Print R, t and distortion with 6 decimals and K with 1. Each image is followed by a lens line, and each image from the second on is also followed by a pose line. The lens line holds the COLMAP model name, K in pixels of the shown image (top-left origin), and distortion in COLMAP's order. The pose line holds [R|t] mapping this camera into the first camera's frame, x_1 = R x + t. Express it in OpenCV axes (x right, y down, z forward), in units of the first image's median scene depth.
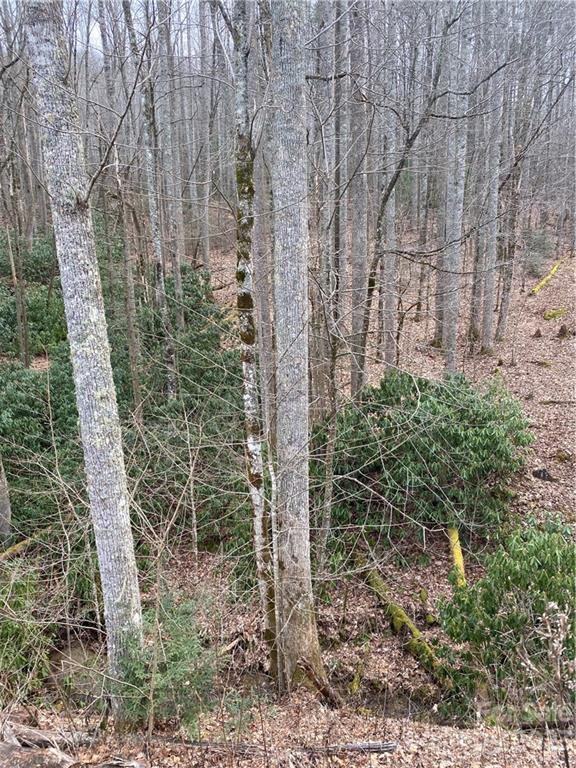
lens RADIAL K [[592.1, 0, 279.8], [0, 592.1, 388.7], [0, 0, 1]] dist [0.048190, -0.044944]
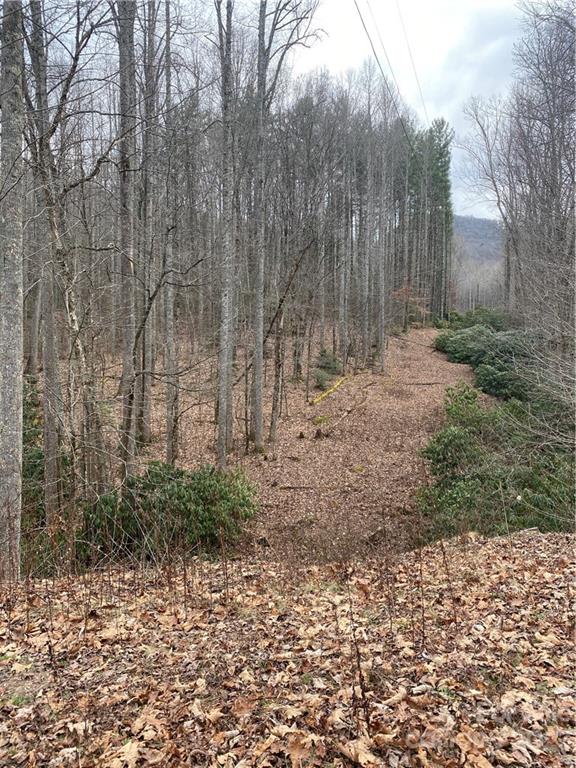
lens RADIAL K [[592.1, 0, 285.0], [0, 592.1, 376.6], [0, 0, 1]] dist [0.048190, -0.044944]
pose [[0.975600, 0.030410, 0.217438, 0.214833], [0.011439, 0.981976, -0.188658, 0.037770], [-0.219256, 0.186542, 0.957668, -0.374304]]
